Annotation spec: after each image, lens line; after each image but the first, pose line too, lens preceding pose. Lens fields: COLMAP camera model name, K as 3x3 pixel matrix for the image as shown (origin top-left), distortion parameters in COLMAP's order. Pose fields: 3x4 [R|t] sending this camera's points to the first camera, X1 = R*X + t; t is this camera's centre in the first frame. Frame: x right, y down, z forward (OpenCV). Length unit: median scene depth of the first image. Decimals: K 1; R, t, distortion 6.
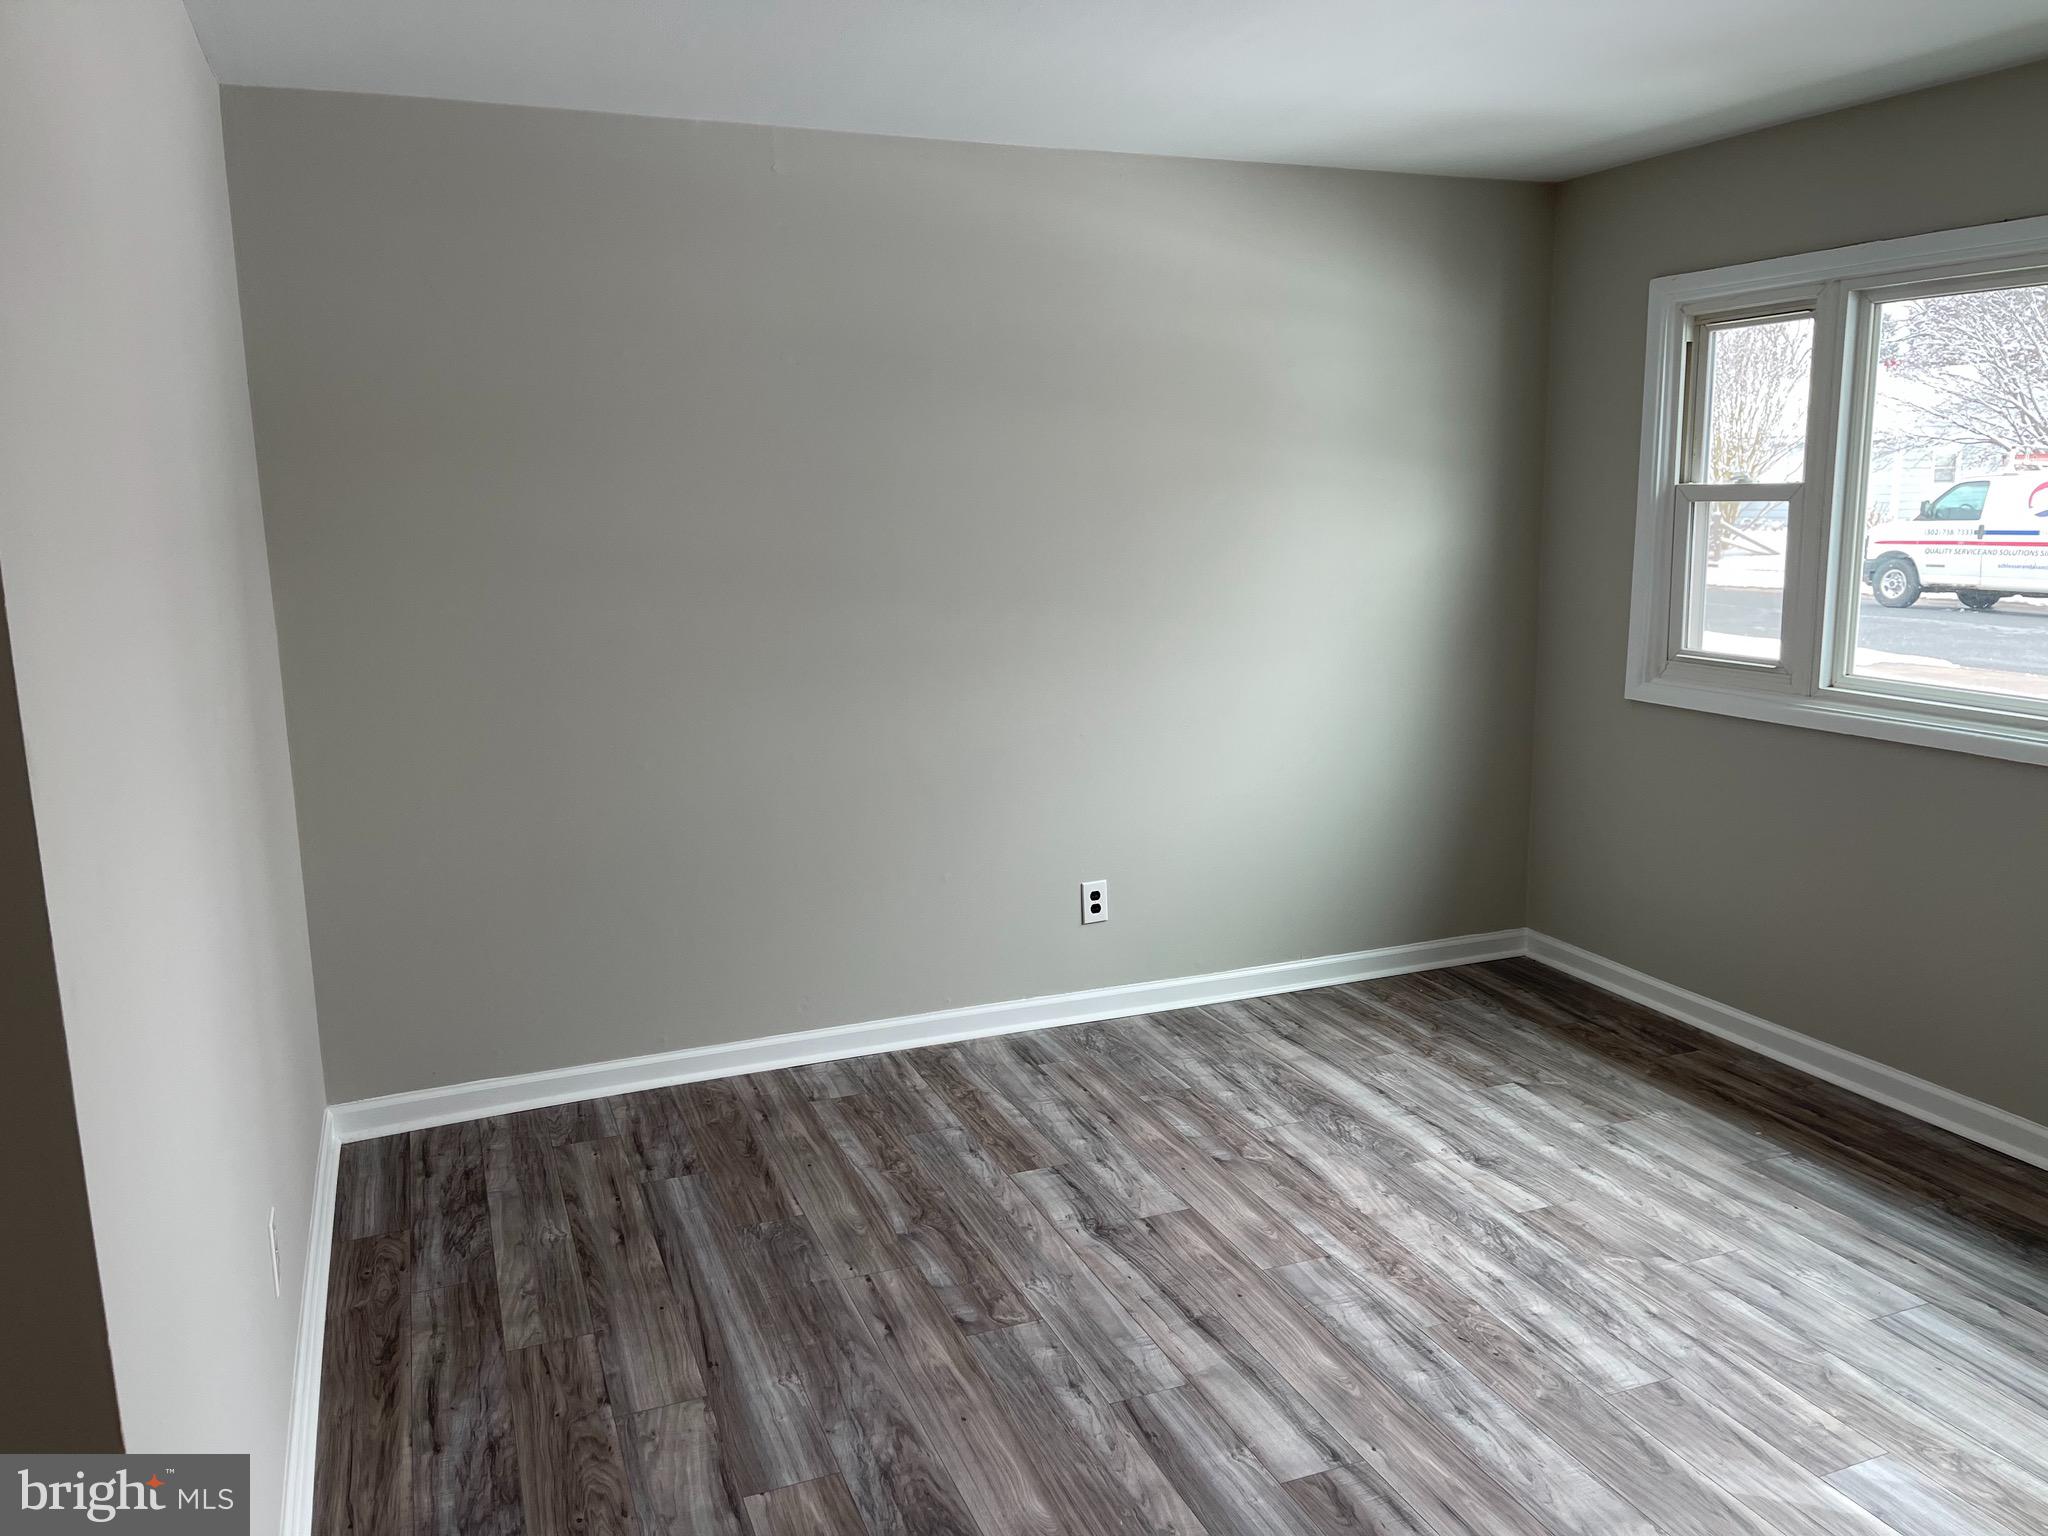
lens RADIAL K [[1544.4, 0, 1034.0], [0, 1544.4, 760.2], [0, 0, 1]] dist [0.074756, -0.098343]
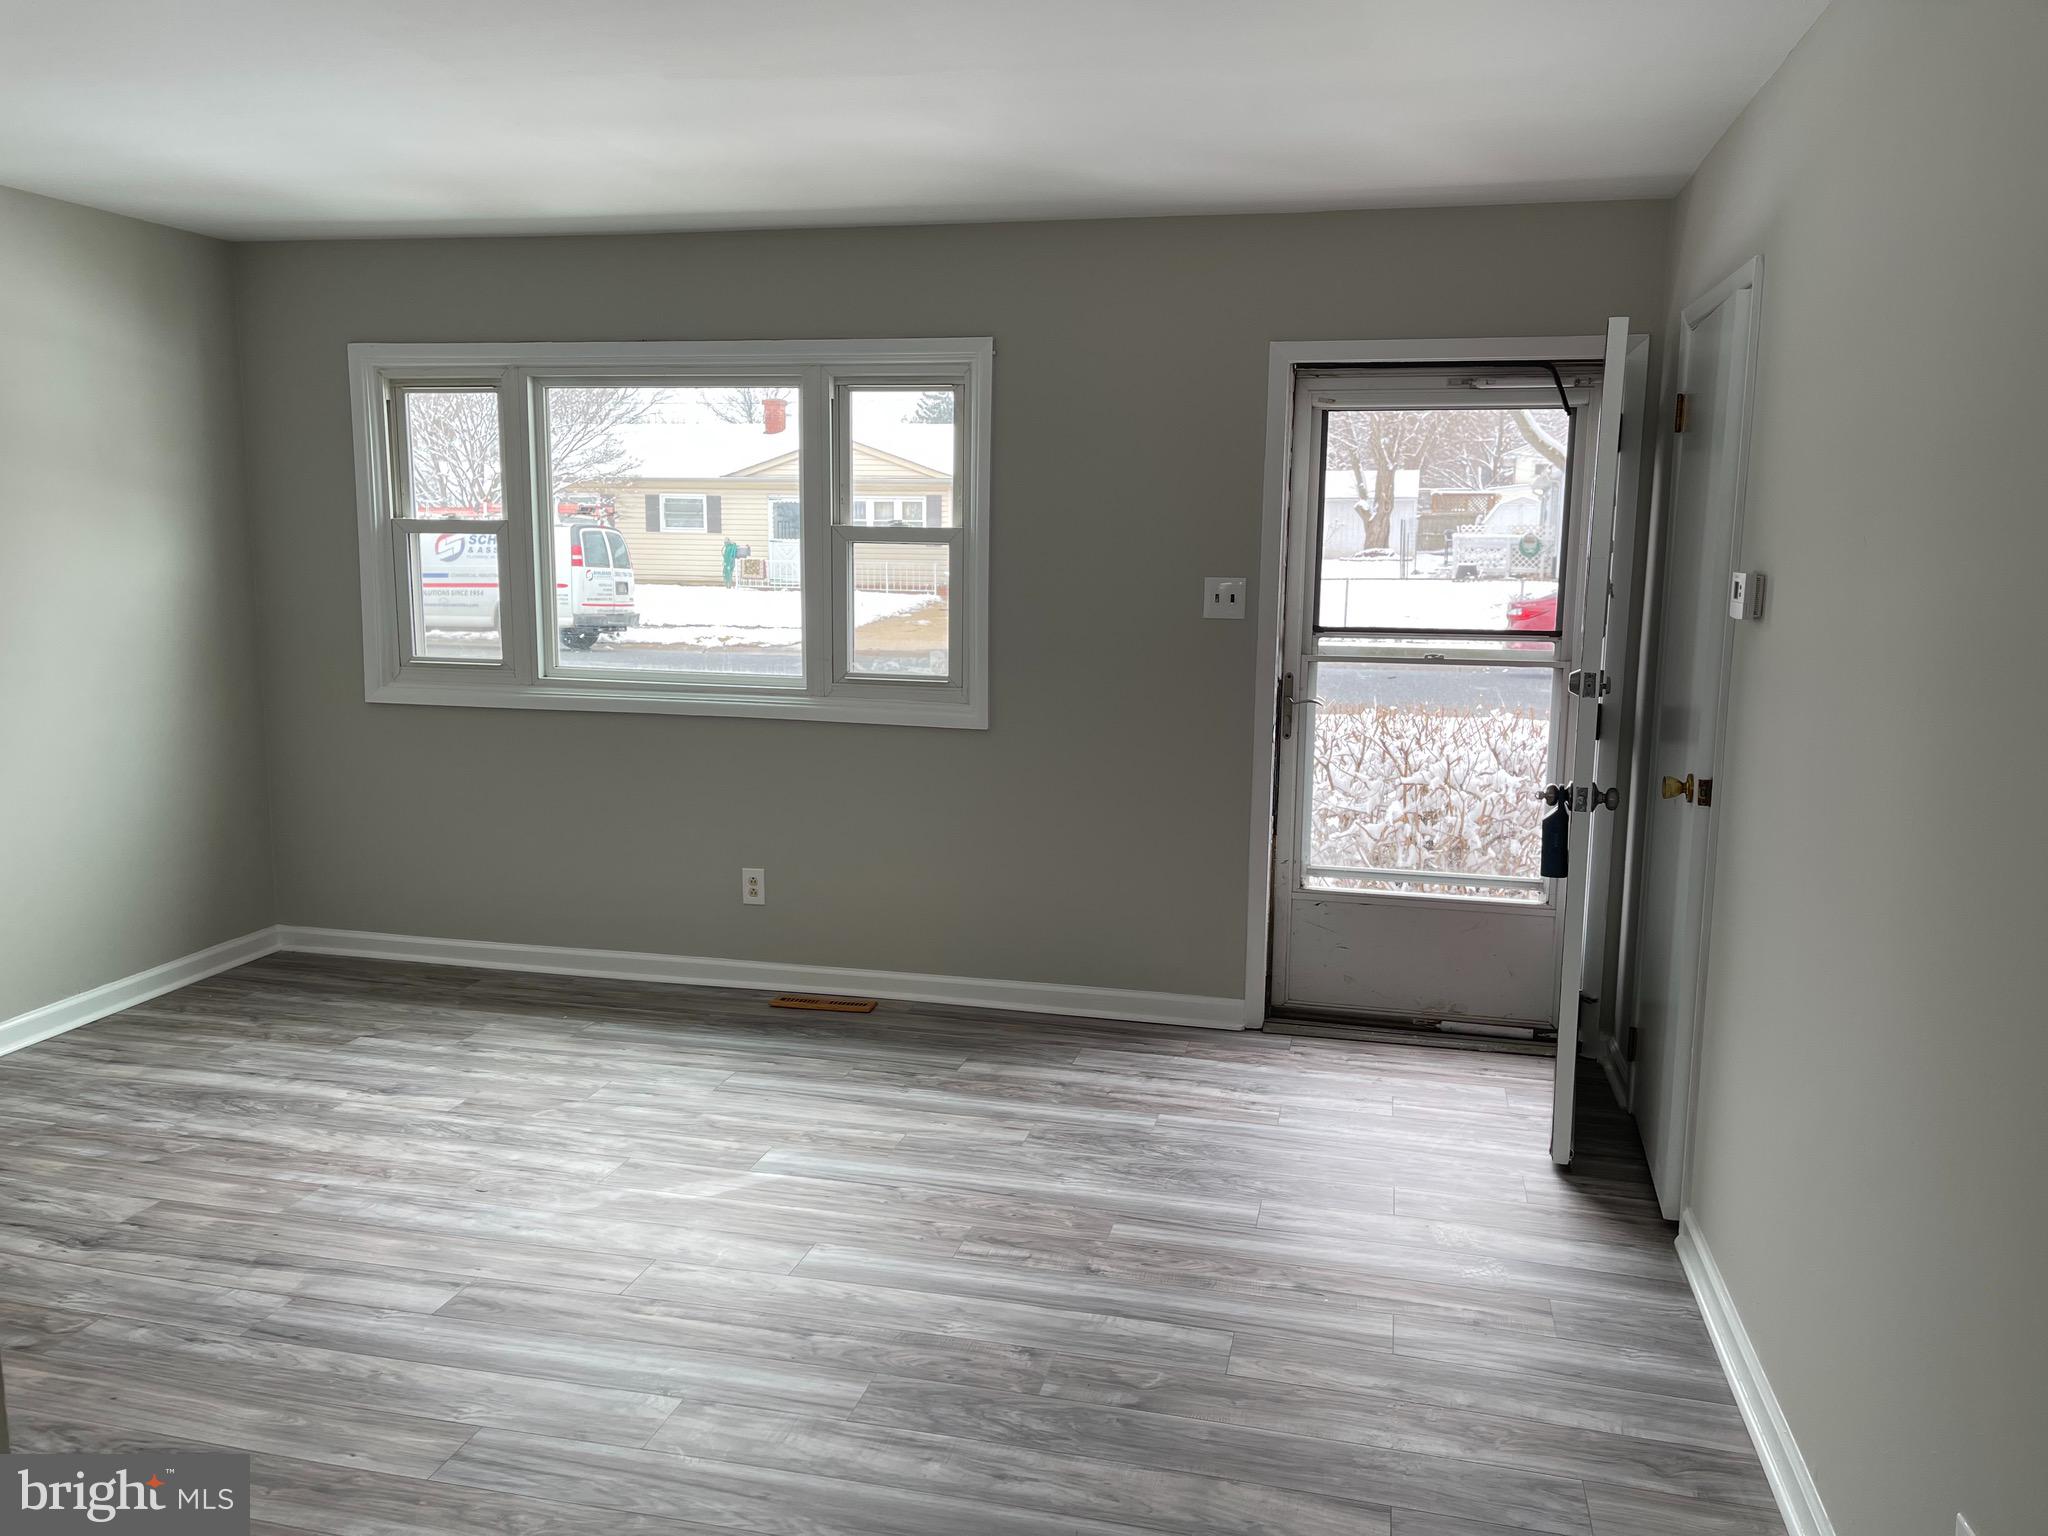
lens RADIAL K [[1544.4, 0, 1035.2], [0, 1544.4, 751.6], [0, 0, 1]] dist [0.074756, -0.098343]
pose [[0.577334, -0.094510, 0.811020, -0.346237], [0.122634, 0.992048, 0.028307, 0.031480], [-0.807246, 0.083116, 0.584333, -0.091068]]
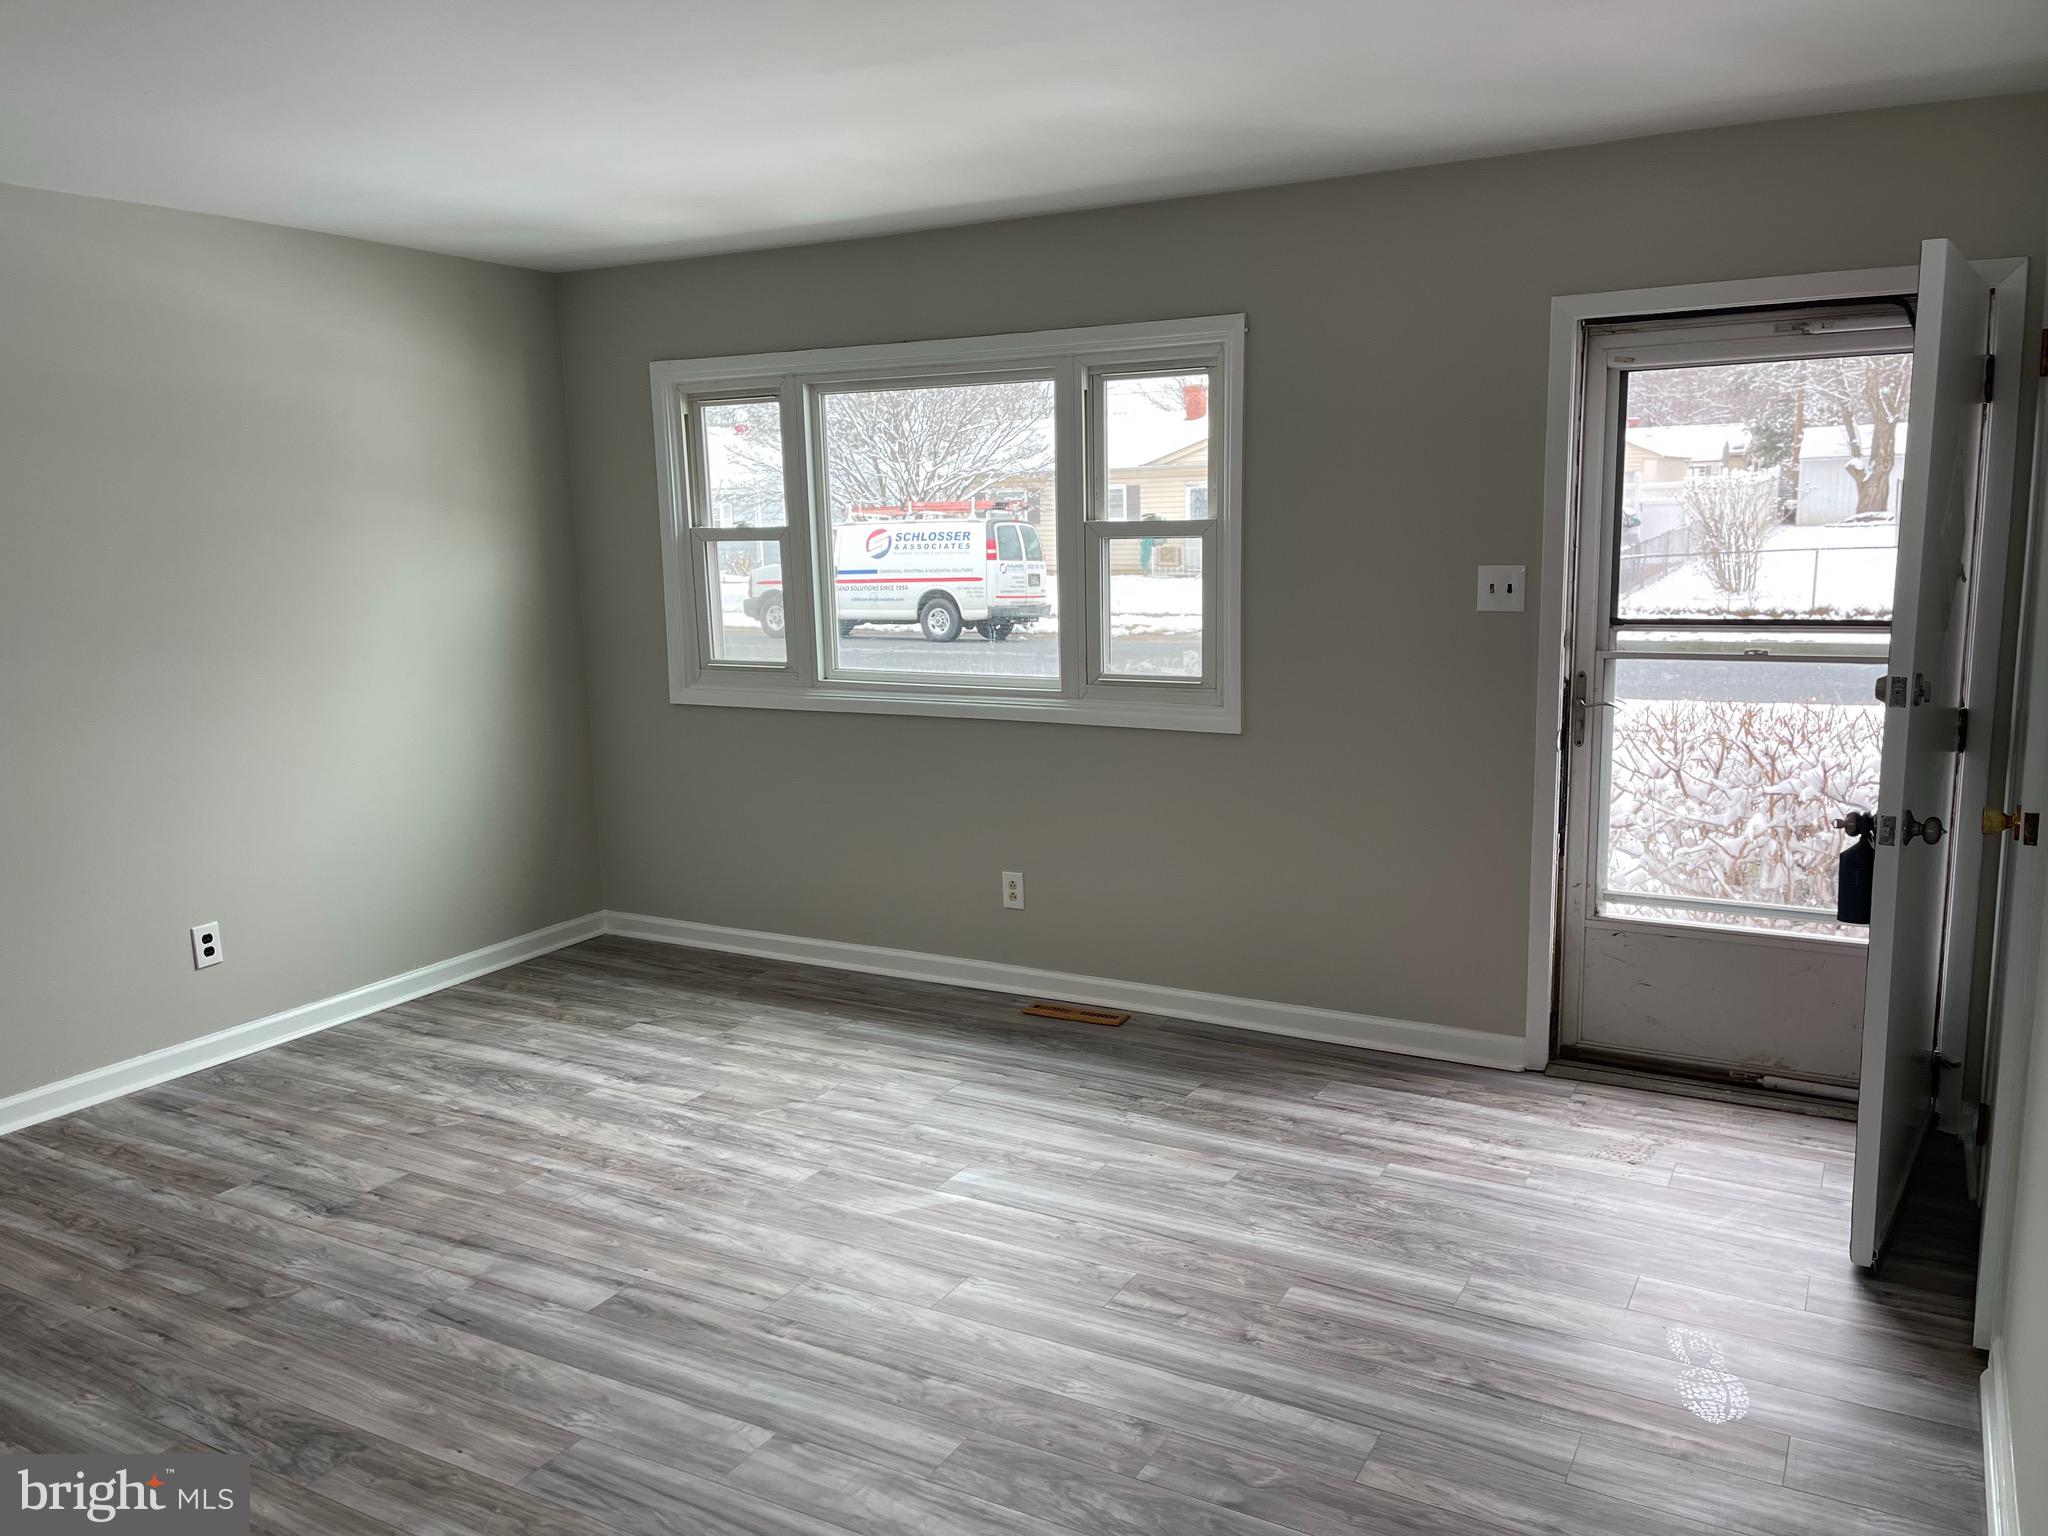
lens RADIAL K [[1544.4, 0, 1043.1], [0, 1544.4, 766.6], [0, 0, 1]] dist [0.074756, -0.098343]
pose [[0.775720, -0.102790, 0.622650, -0.195491], [0.119904, 0.992680, 0.014496, 0.034172], [-0.619582, 0.063414, 0.782366, -0.159932]]
